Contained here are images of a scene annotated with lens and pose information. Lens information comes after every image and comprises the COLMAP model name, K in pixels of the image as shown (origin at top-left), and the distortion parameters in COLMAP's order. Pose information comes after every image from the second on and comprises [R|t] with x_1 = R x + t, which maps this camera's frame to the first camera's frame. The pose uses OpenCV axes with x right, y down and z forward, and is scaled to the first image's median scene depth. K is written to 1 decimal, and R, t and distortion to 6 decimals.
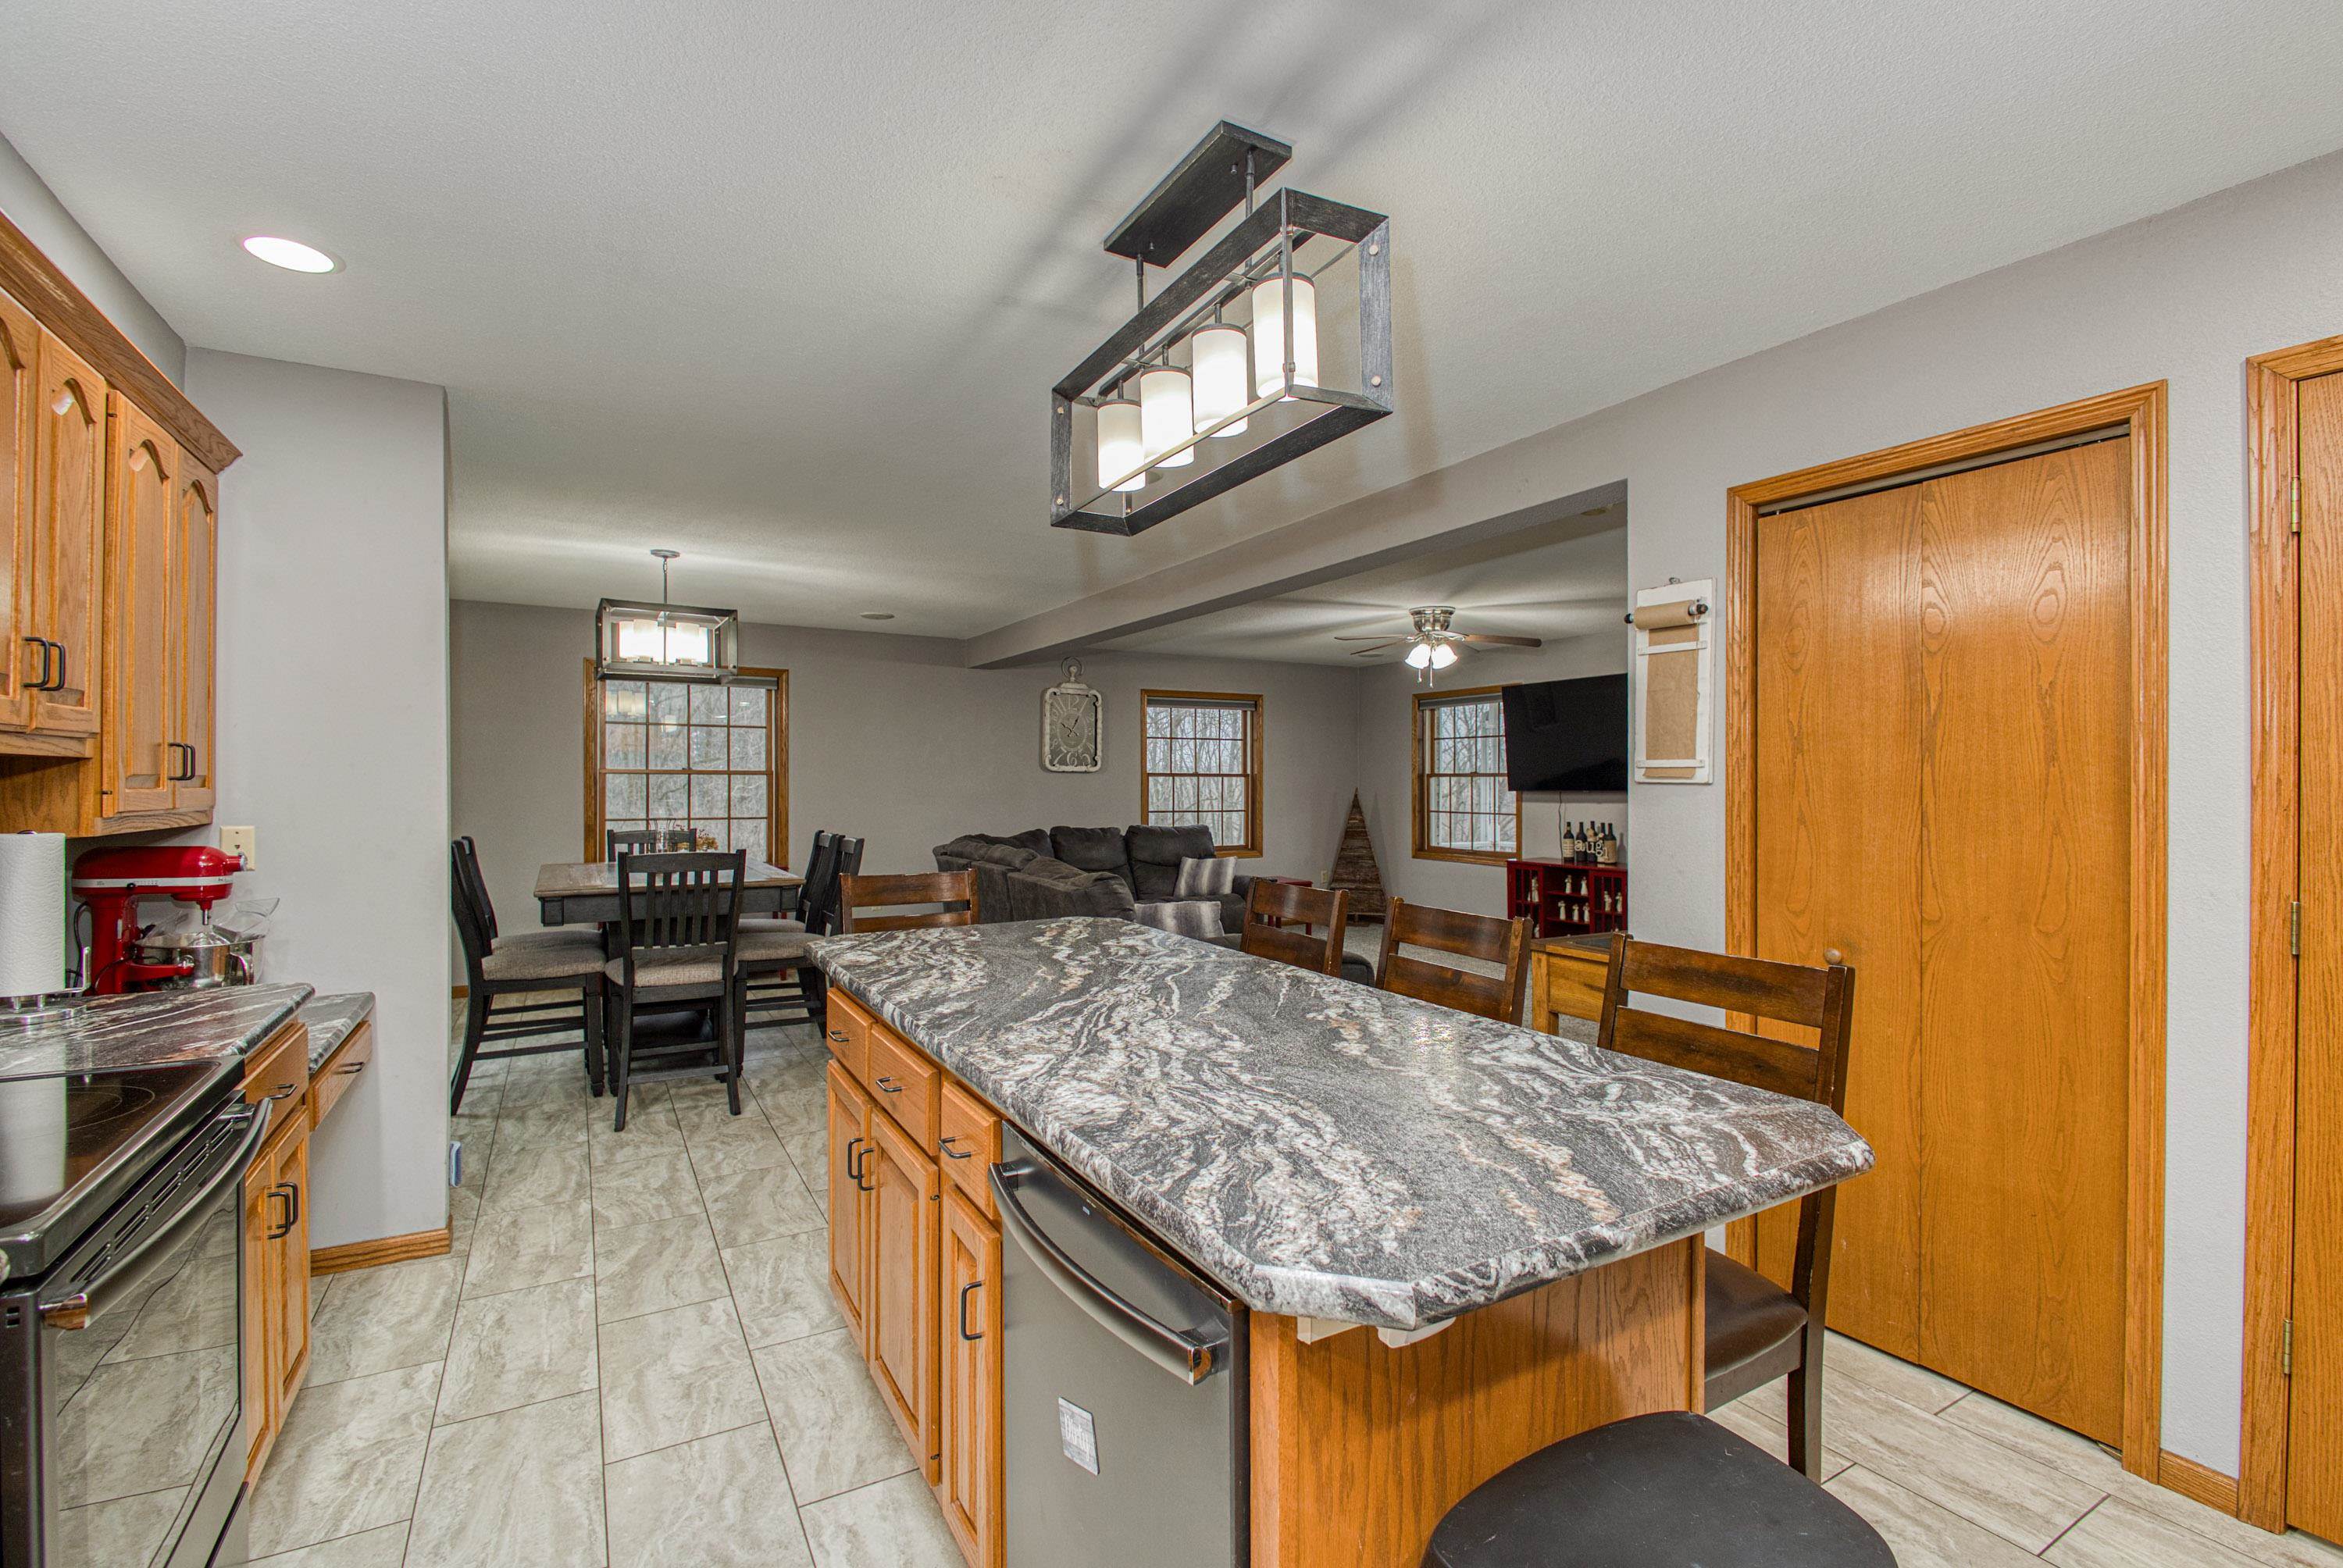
lens RADIAL K [[1043.7, 0, 1174.1], [0, 1043.7, 776.4], [0, 0, 1]] dist [-0.000157, -0.000614]
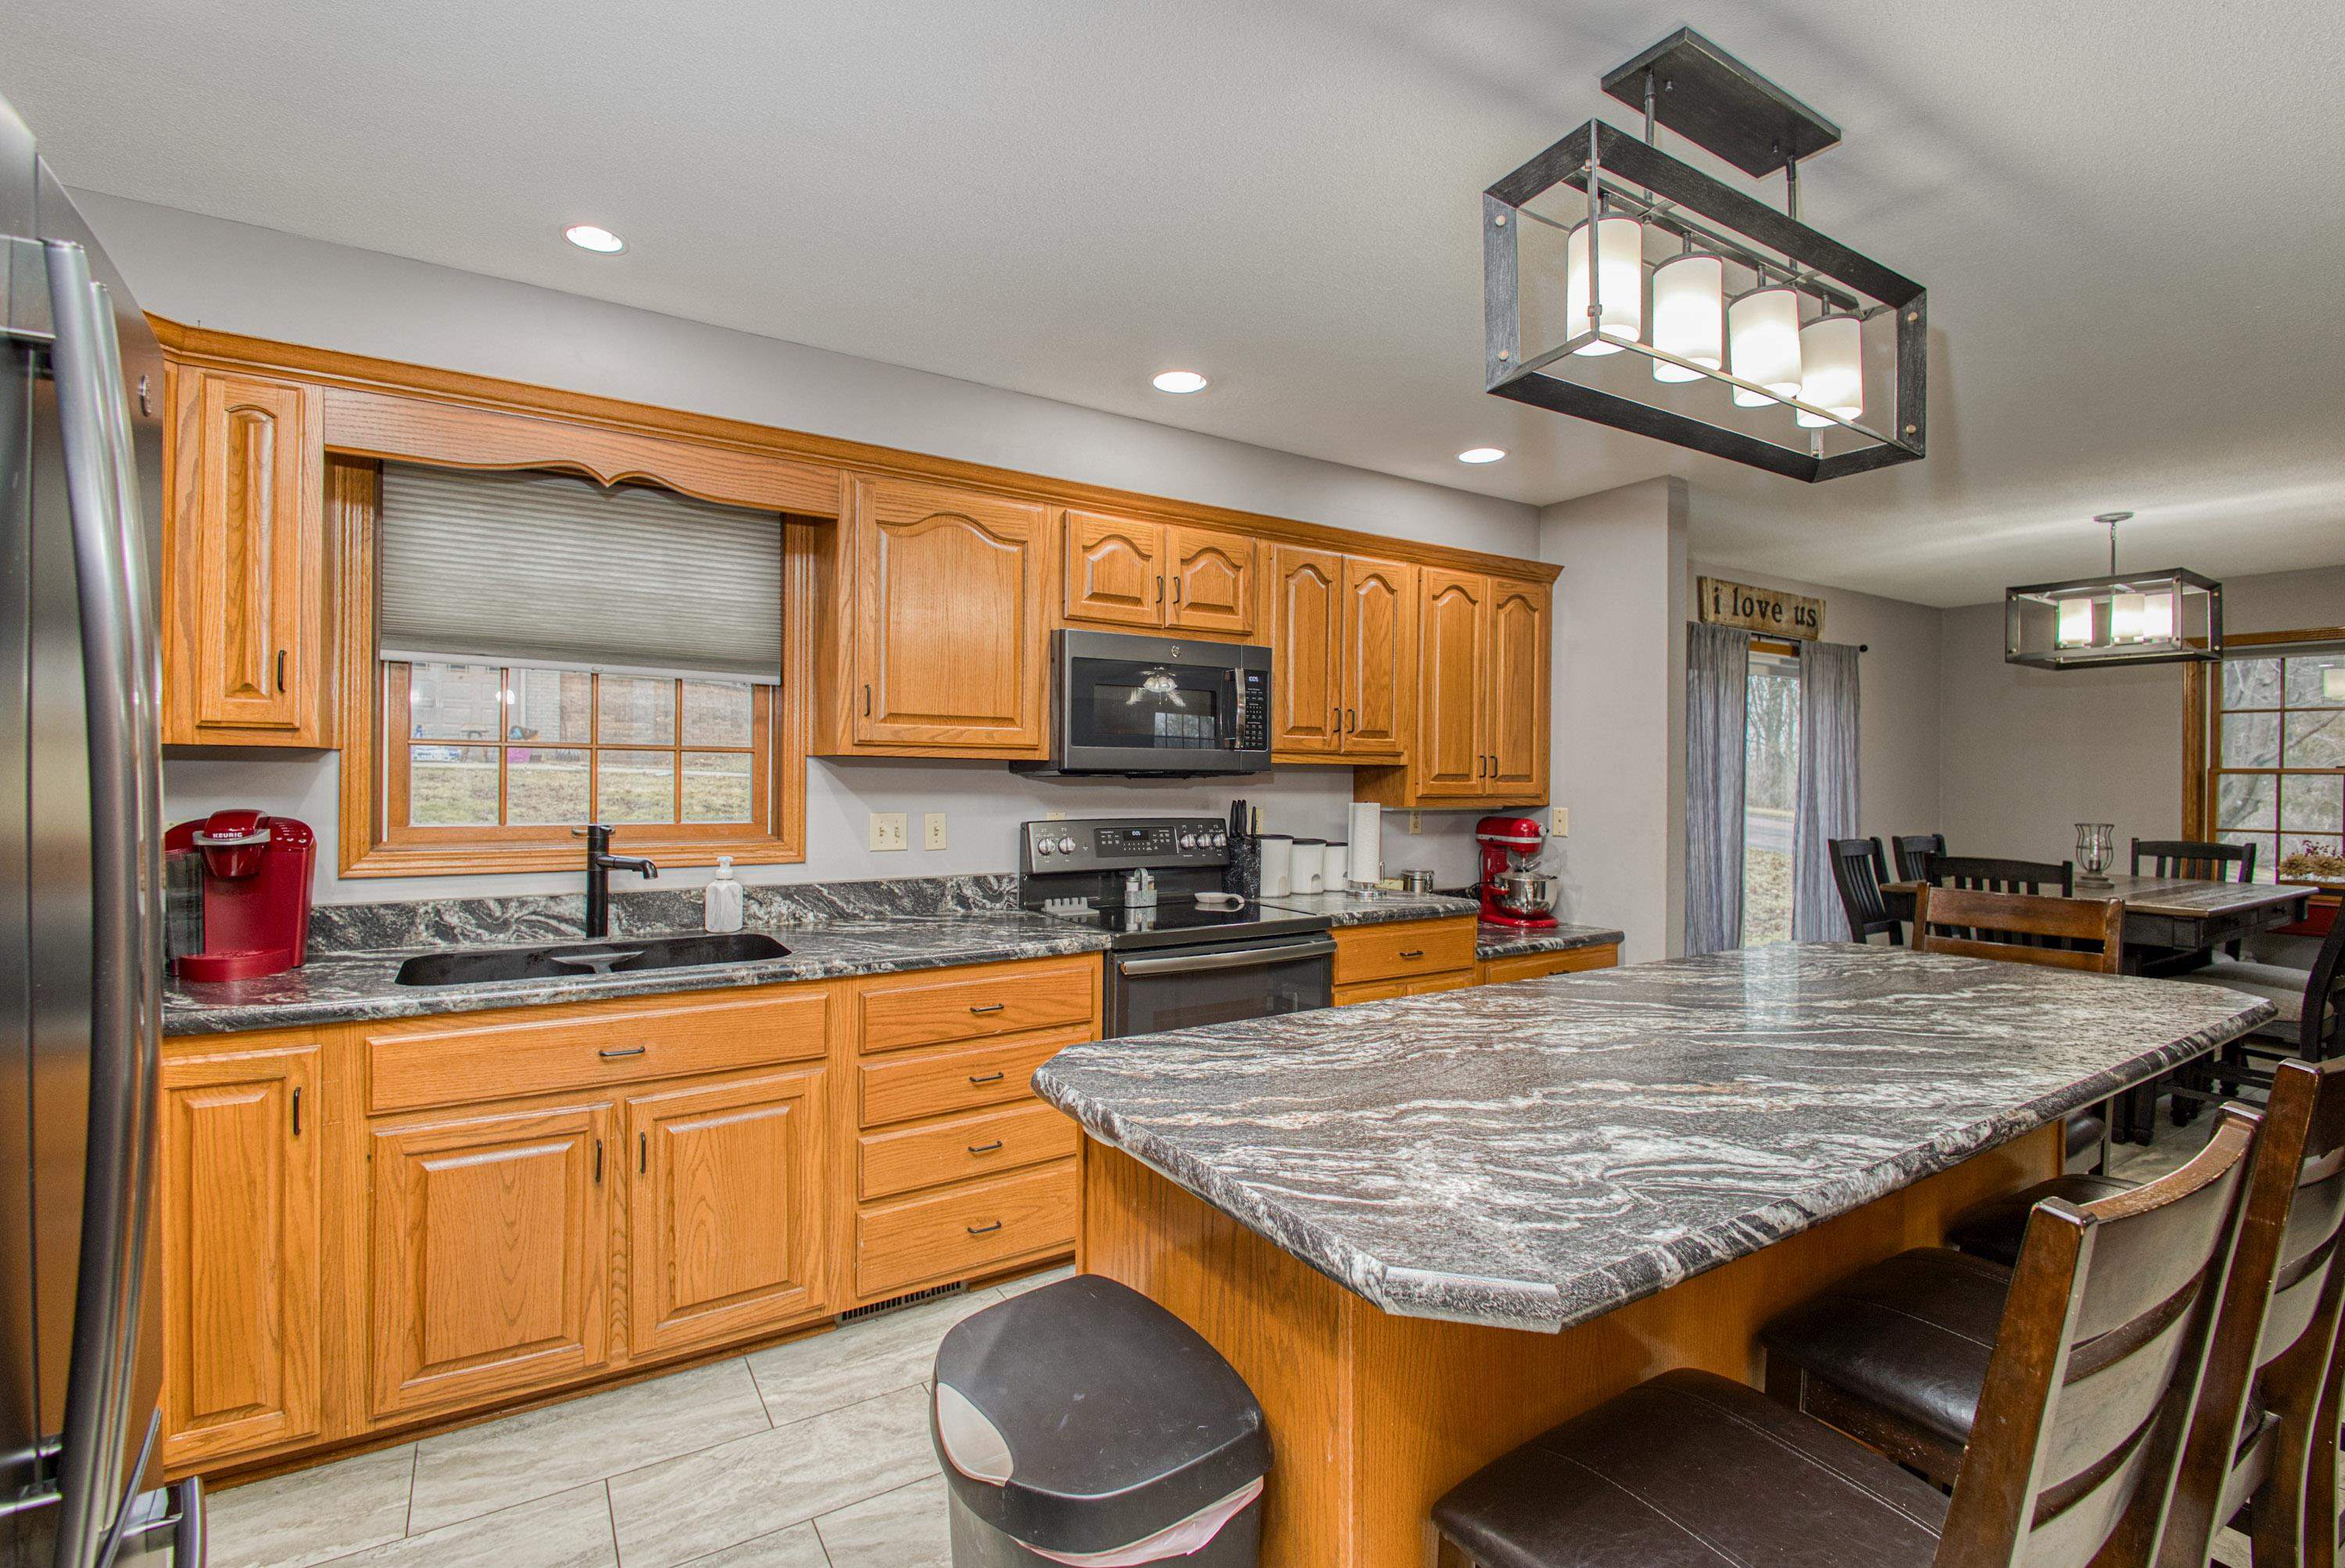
lens RADIAL K [[1044.7, 0, 1175.1], [0, 1044.7, 776.4], [0, 0, 1]] dist [-0.000157, -0.000614]
pose [[0.044649, -0.001328, -0.999002, 1.242693], [-0.004572, 0.999988, -0.001534, 0.011231], [0.998992, 0.004636, 0.044642, 0.740849]]
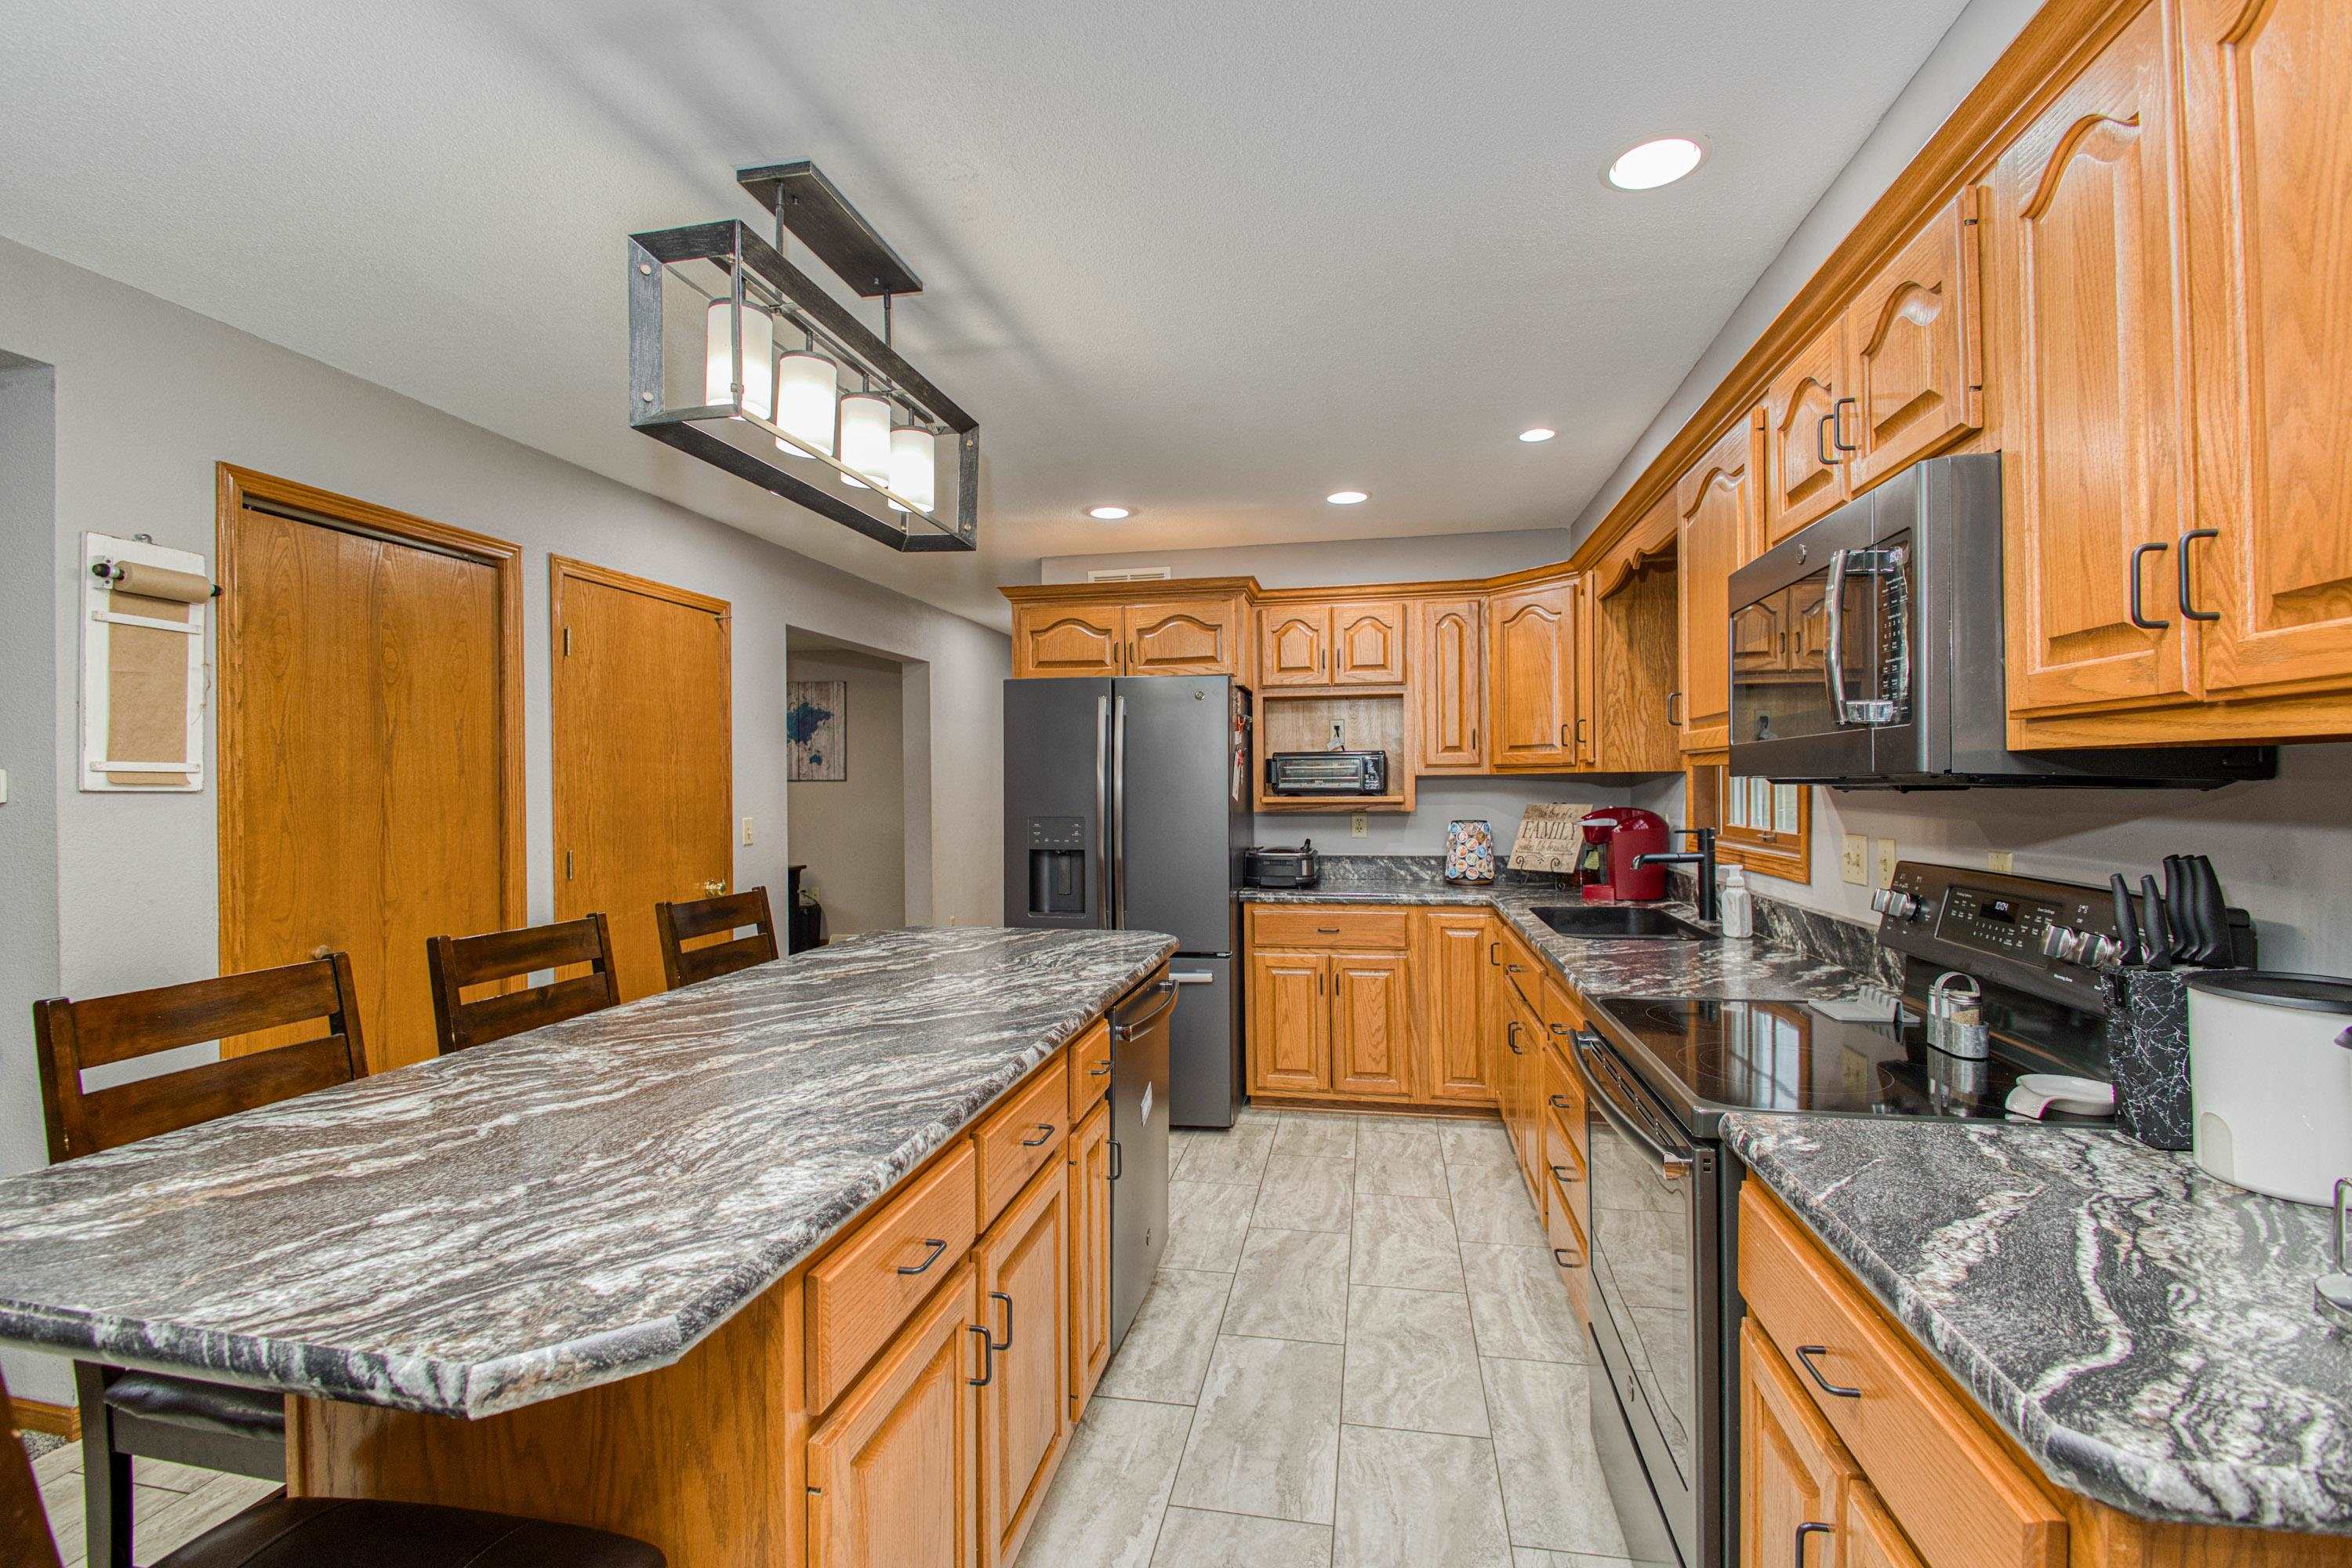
lens RADIAL K [[1047.8, 0, 1178.6], [0, 1047.8, 776.4], [0, 0, 1]] dist [-0.000157, -0.000614]
pose [[-0.753727, 0.009209, 0.657123, -0.858850], [0.005460, 0.999955, -0.007751, 0.006922], [-0.657165, -0.002254, -0.753743, 1.441811]]
